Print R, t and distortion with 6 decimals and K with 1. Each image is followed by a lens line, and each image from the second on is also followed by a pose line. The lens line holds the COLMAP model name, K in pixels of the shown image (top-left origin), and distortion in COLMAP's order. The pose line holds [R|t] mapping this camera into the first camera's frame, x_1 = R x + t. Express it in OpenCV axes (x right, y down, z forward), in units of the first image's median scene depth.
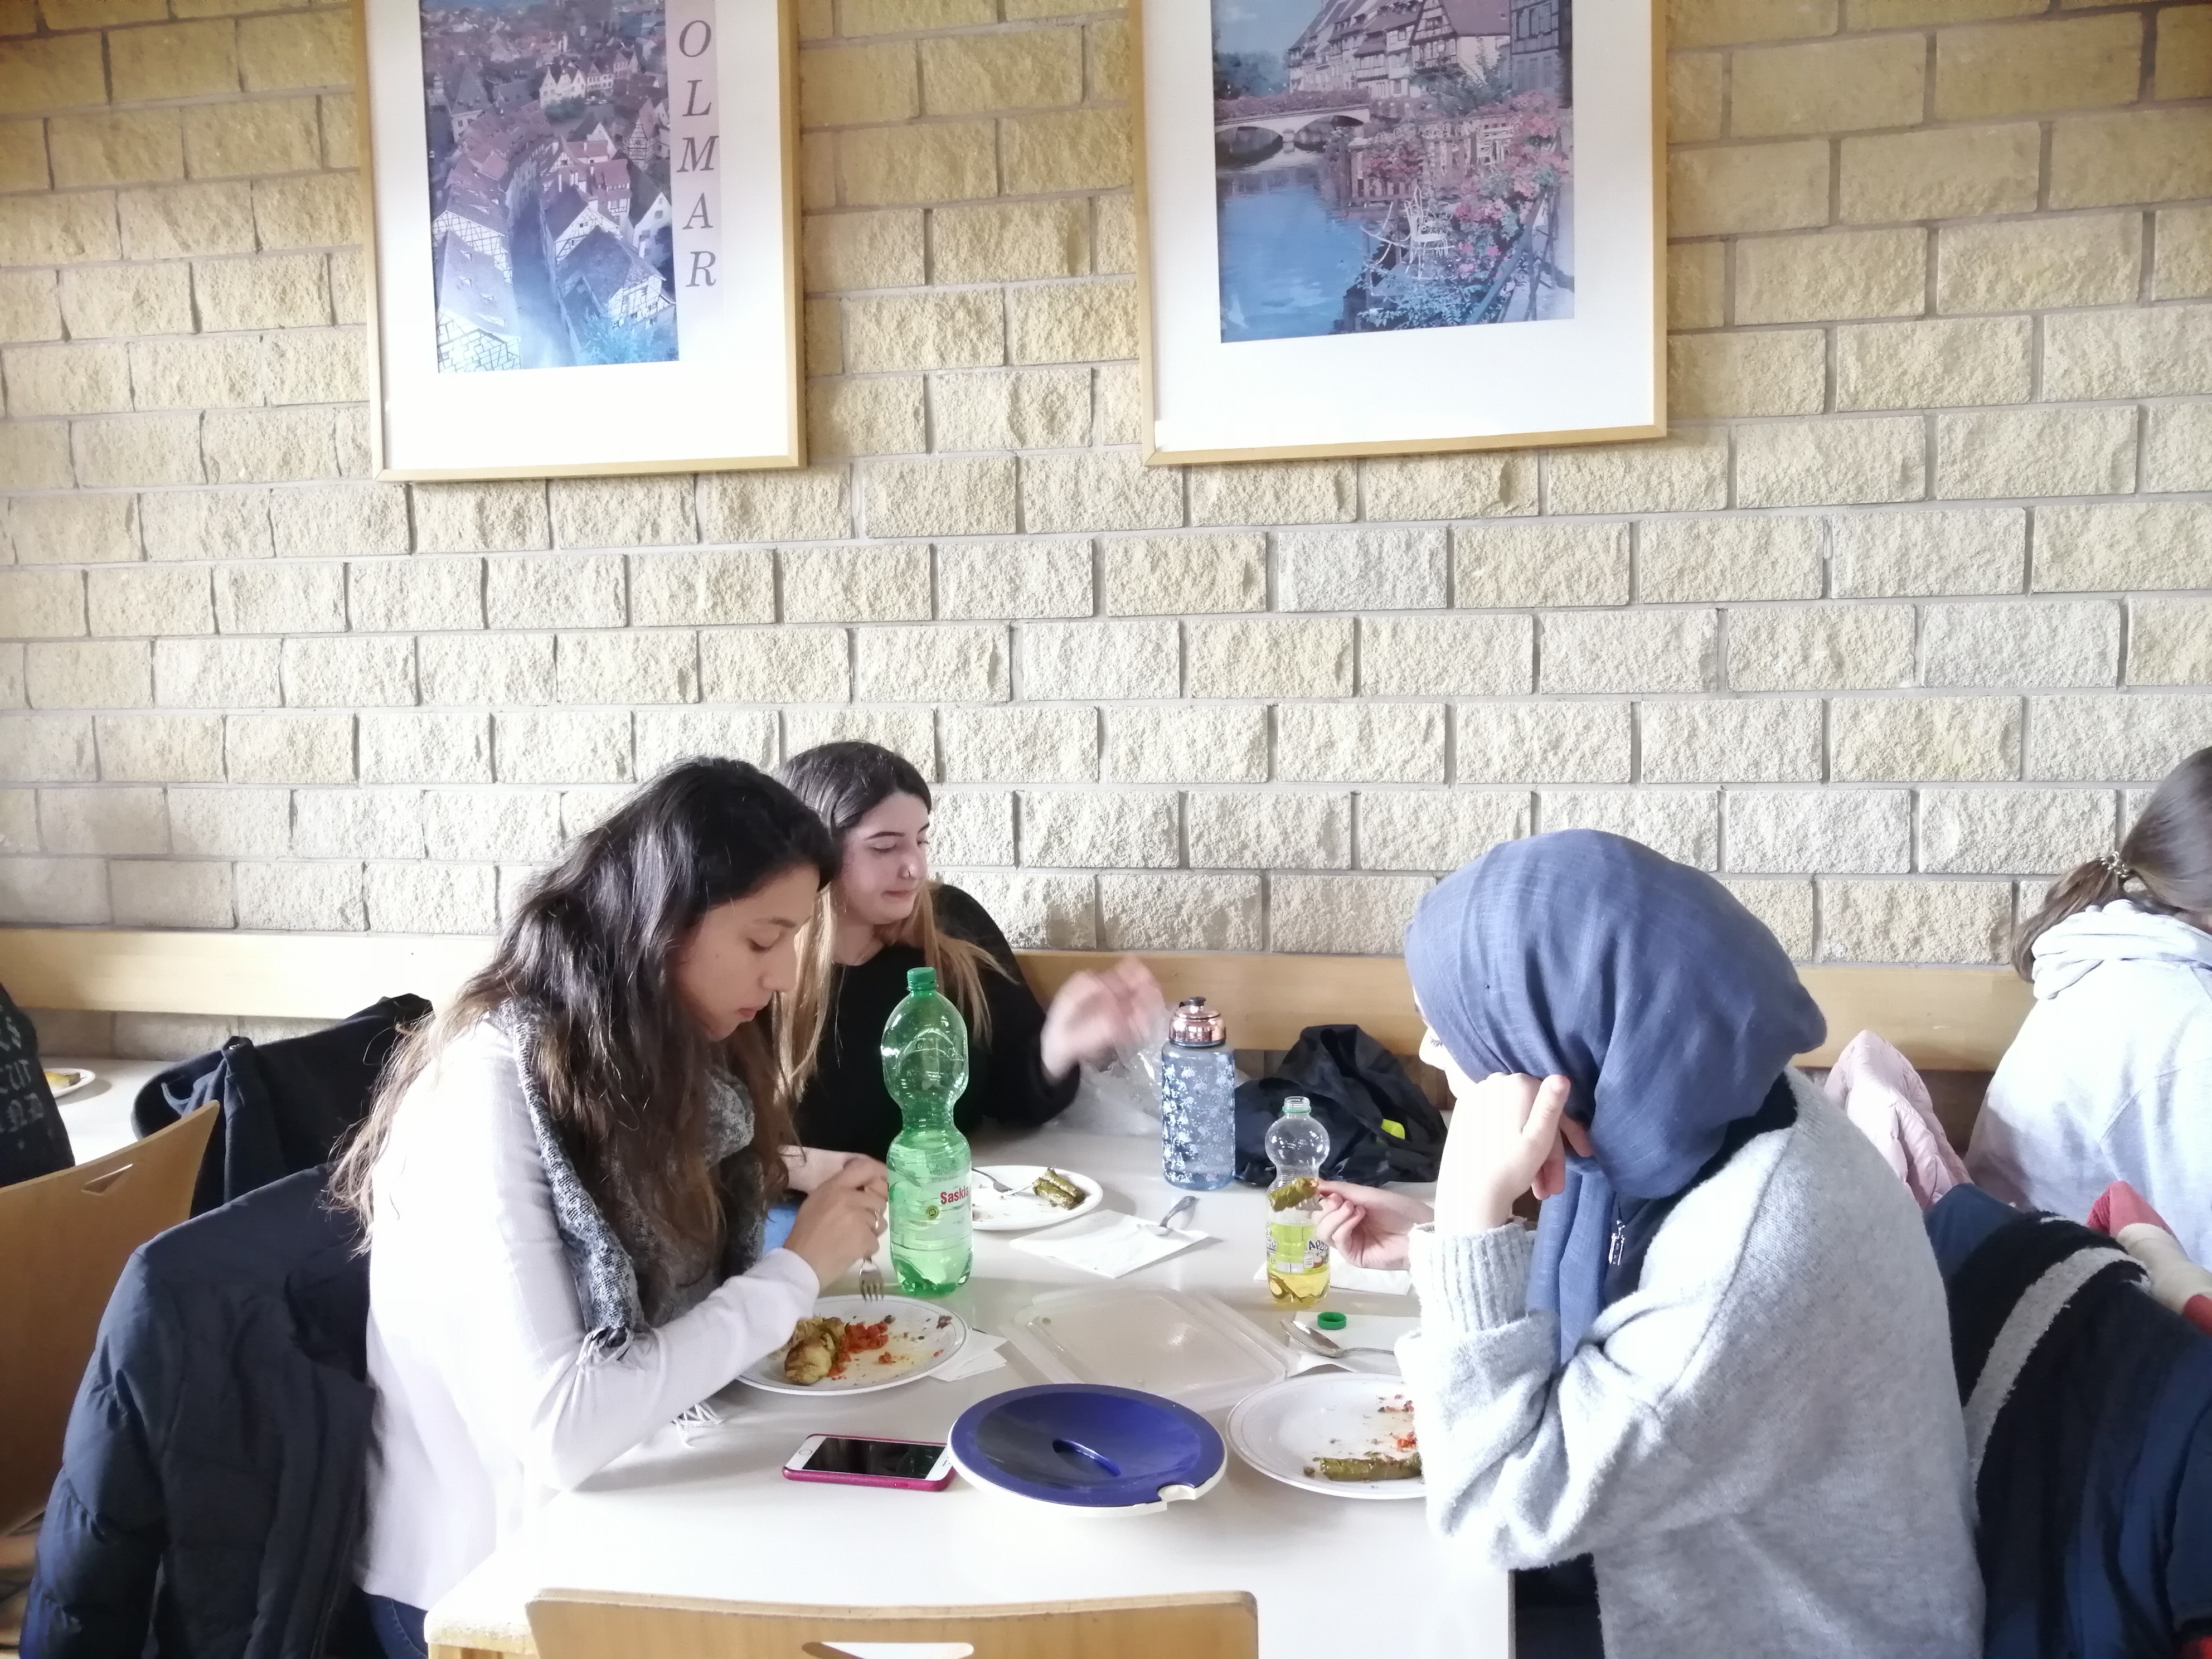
lens RADIAL K [[1735.9, 0, 1115.1], [0, 1735.9, 840.7], [0, 0, 1]] dist [-0.017960, 0.048287]
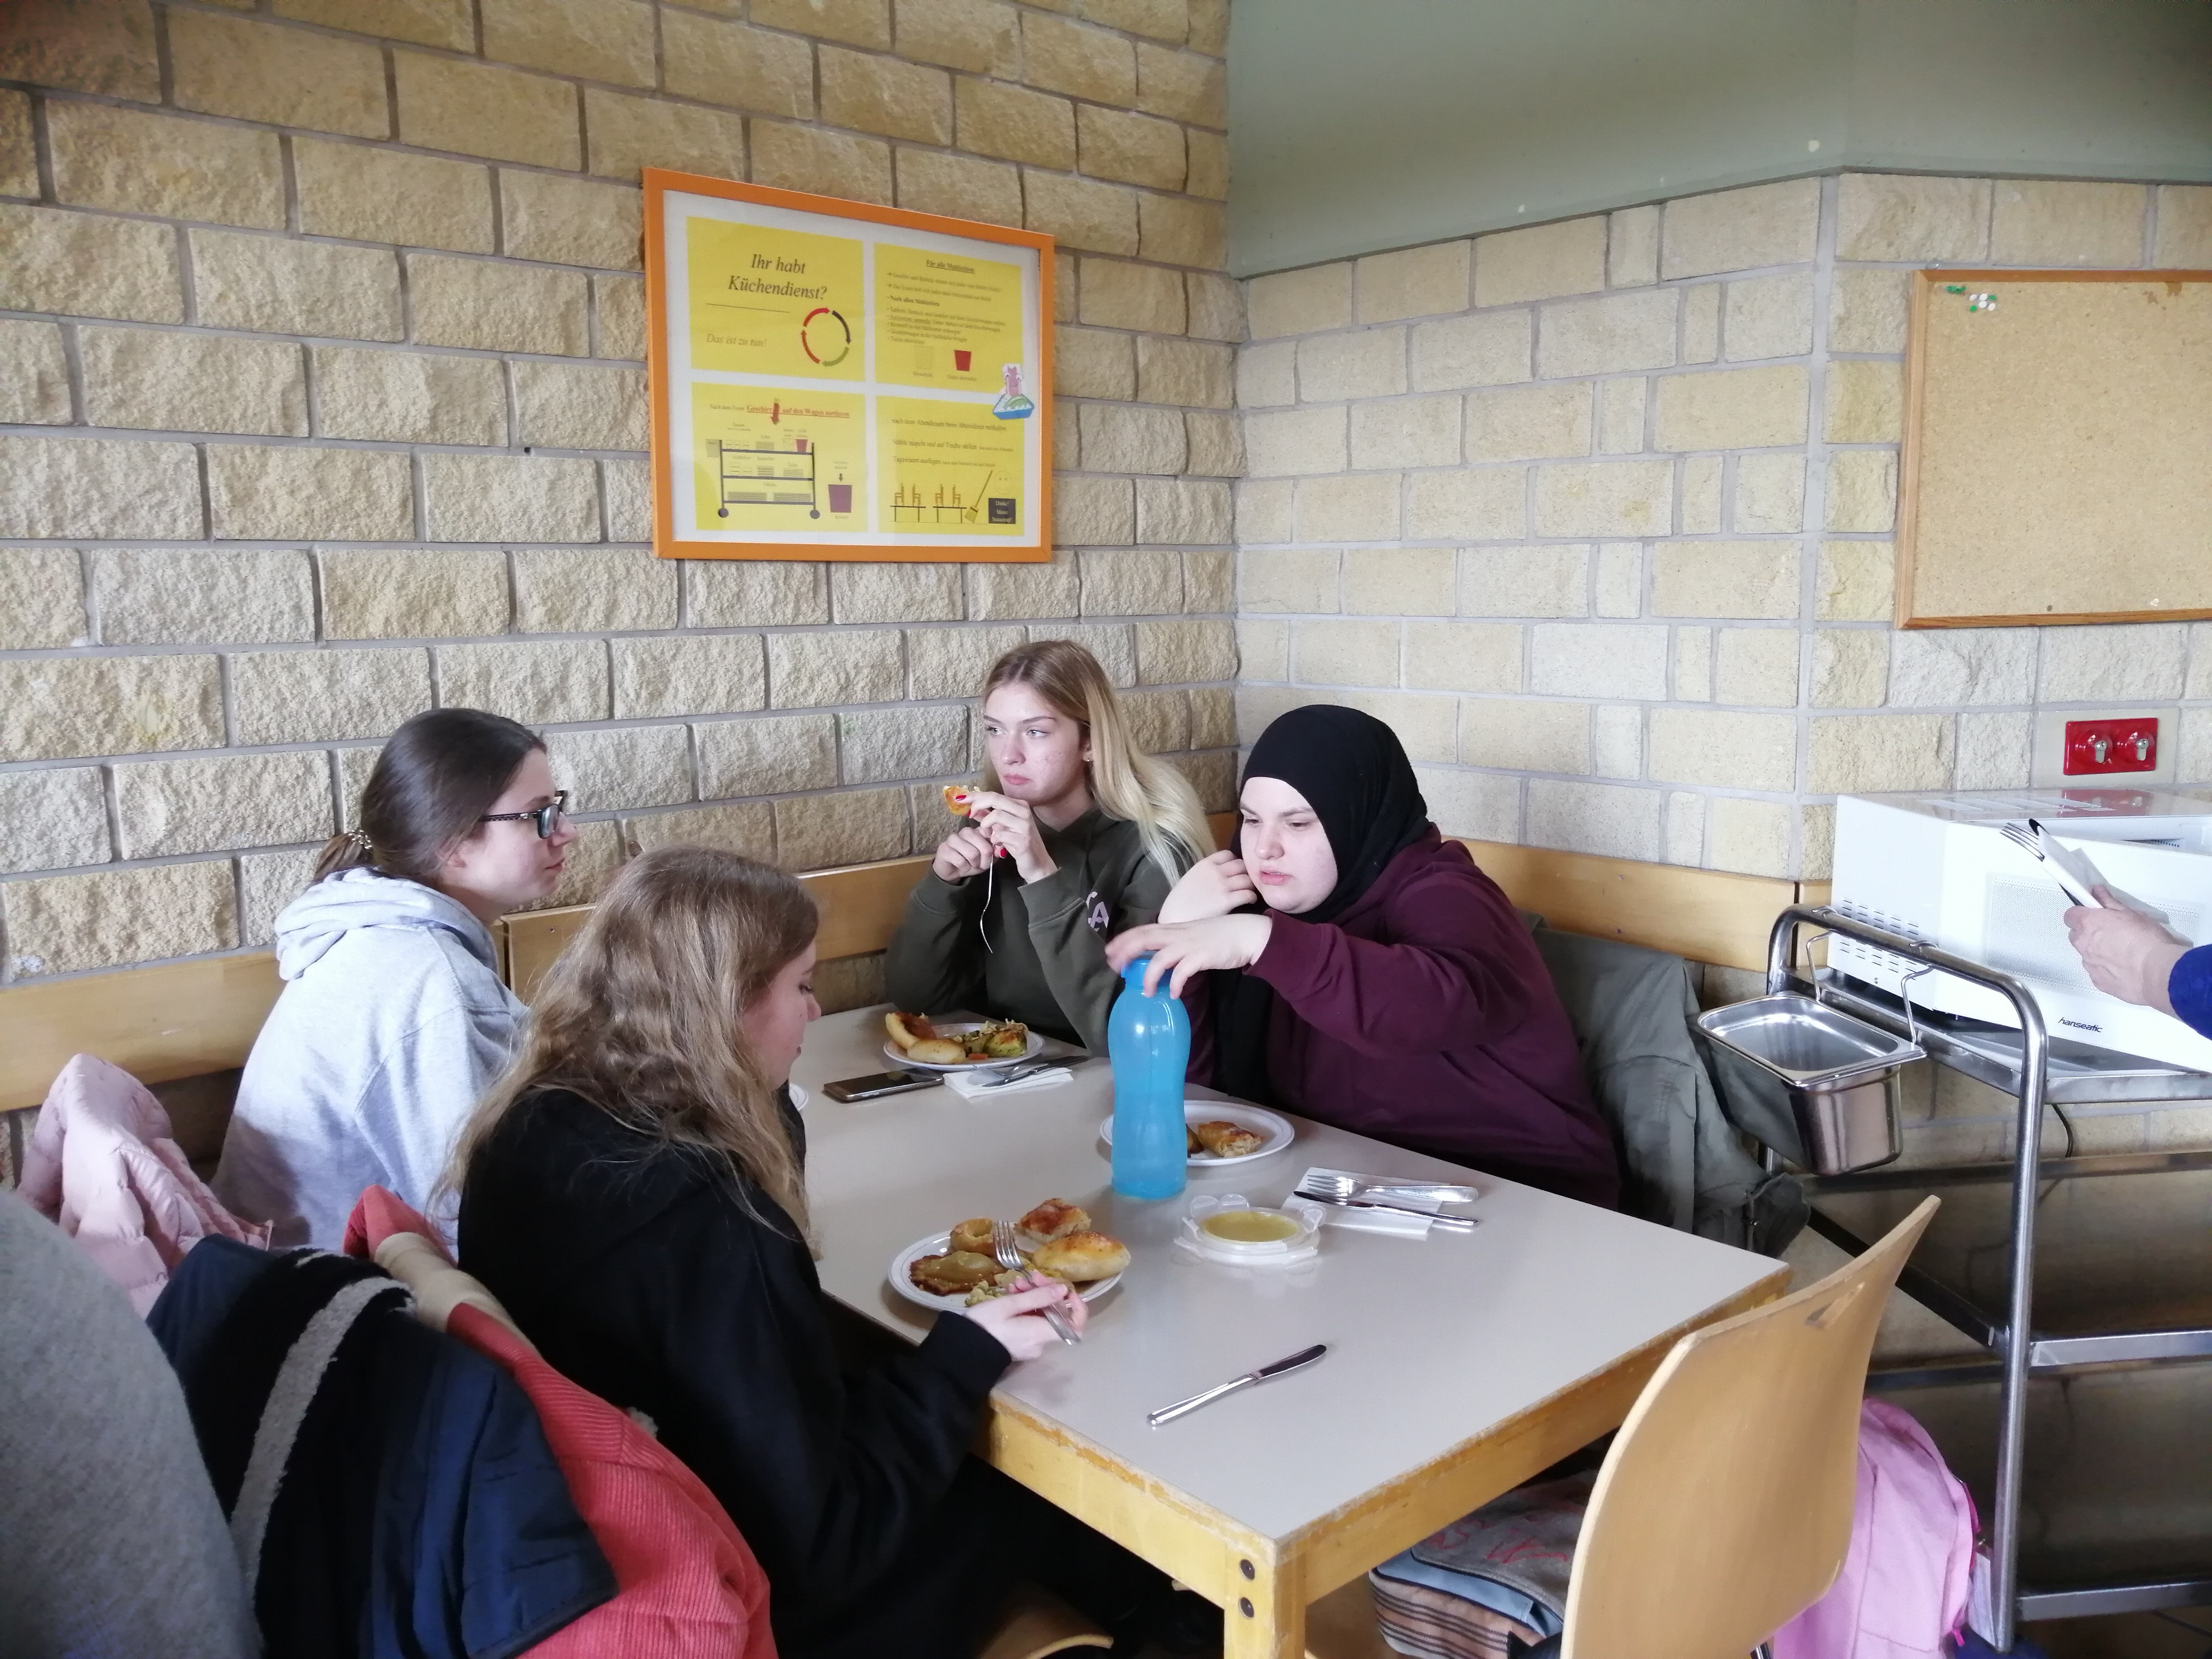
lens RADIAL K [[1735.9, 0, 1112.3], [0, 1735.9, 836.9], [0, 0, 1]] dist [-0.017960, 0.048287]
pose [[0.586217, -0.108828, 0.802812, 0.060277], [0.081784, 0.993824, 0.075002, -0.018235], [-0.806016, 0.021689, 0.591496, 0.090839]]
